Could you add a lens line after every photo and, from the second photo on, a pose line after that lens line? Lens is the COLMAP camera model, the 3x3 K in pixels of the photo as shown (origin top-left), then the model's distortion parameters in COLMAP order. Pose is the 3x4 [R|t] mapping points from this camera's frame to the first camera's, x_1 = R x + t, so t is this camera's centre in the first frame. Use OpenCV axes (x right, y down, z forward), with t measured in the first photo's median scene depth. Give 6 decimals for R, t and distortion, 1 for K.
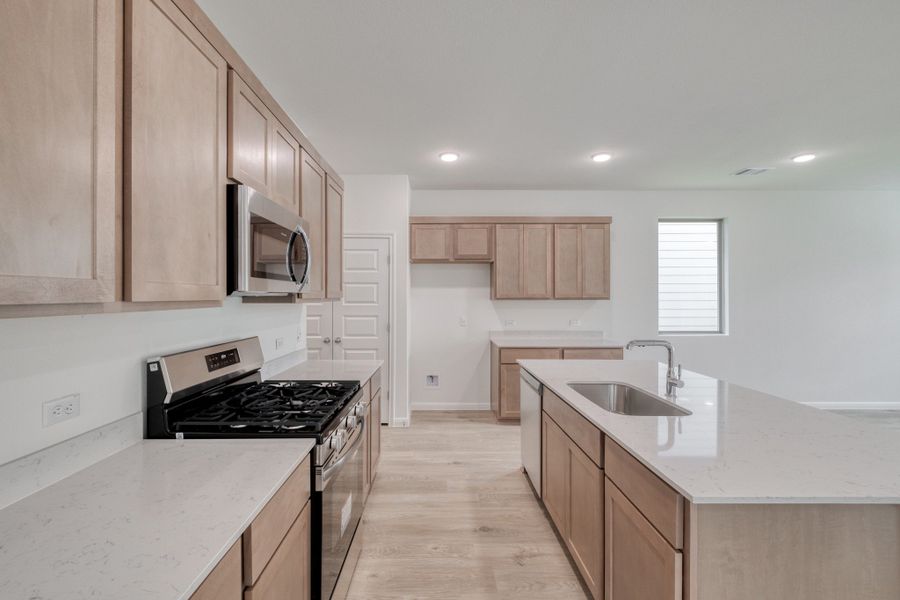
lens RADIAL K [[389.6, 0, 450.3], [0, 389.6, 296.3], [0, 0, 1]] dist [-0.000840, -0.000965]
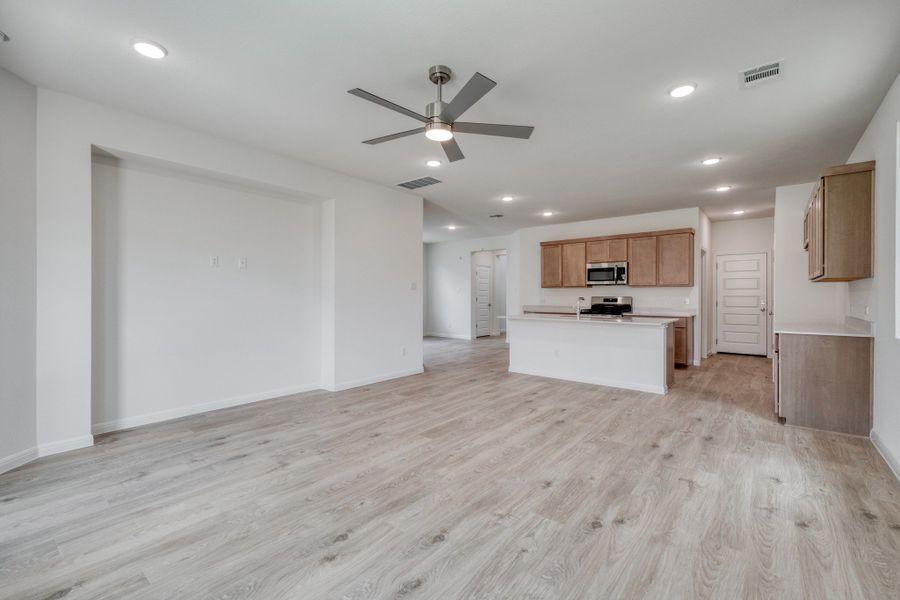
lens RADIAL K [[388.6, 0, 451.2], [0, 388.6, 299.0], [0, 0, 1]] dist [-0.000342, -0.000628]
pose [[-0.654105, 0.005047, -0.756387, 1.499663], [-0.000567, 0.999974, 0.007163, 0.047089], [0.756403, 0.005114, -0.654086, 0.987423]]
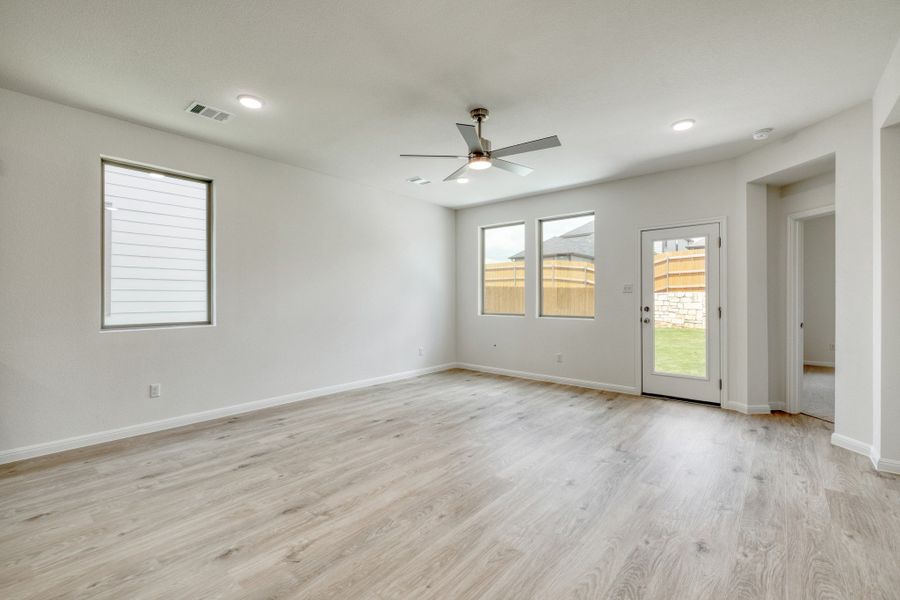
lens RADIAL K [[389.6, 0, 450.3], [0, 389.6, 296.3], [0, 0, 1]] dist [-0.000840, -0.000965]
pose [[0.667964, 0.000574, 0.744193, 0.485838], [-0.002221, 0.999997, 0.001223, 0.040767], [-0.744190, -0.002470, 0.667963, 0.140075]]
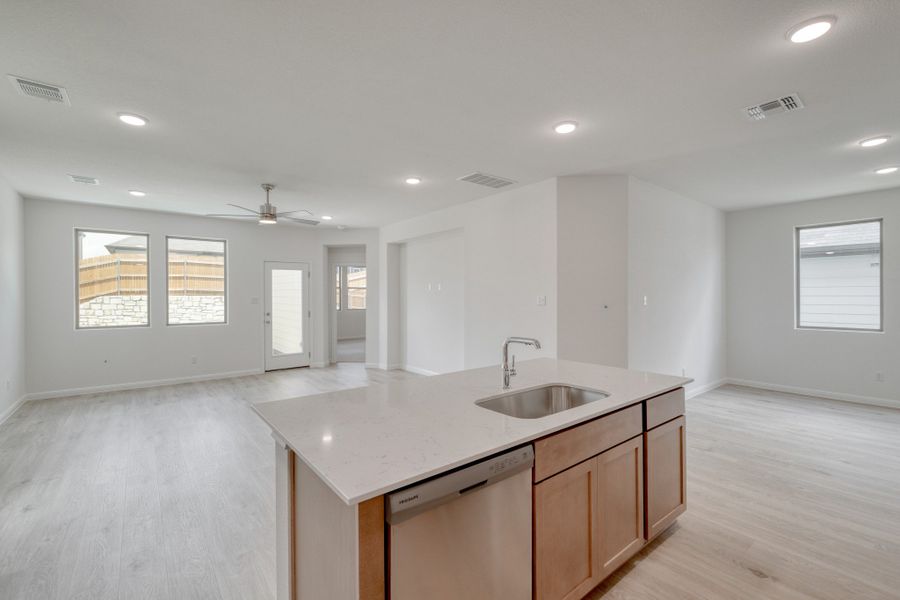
lens RADIAL K [[388.6, 0, 451.2], [0, 388.6, 299.0], [0, 0, 1]] dist [-0.000342, -0.000628]
pose [[-0.602575, -0.007311, 0.798029, -0.082913], [-0.001346, 0.999966, 0.008145, -0.000488], [-0.798061, 0.003834, -0.602564, 0.820660]]
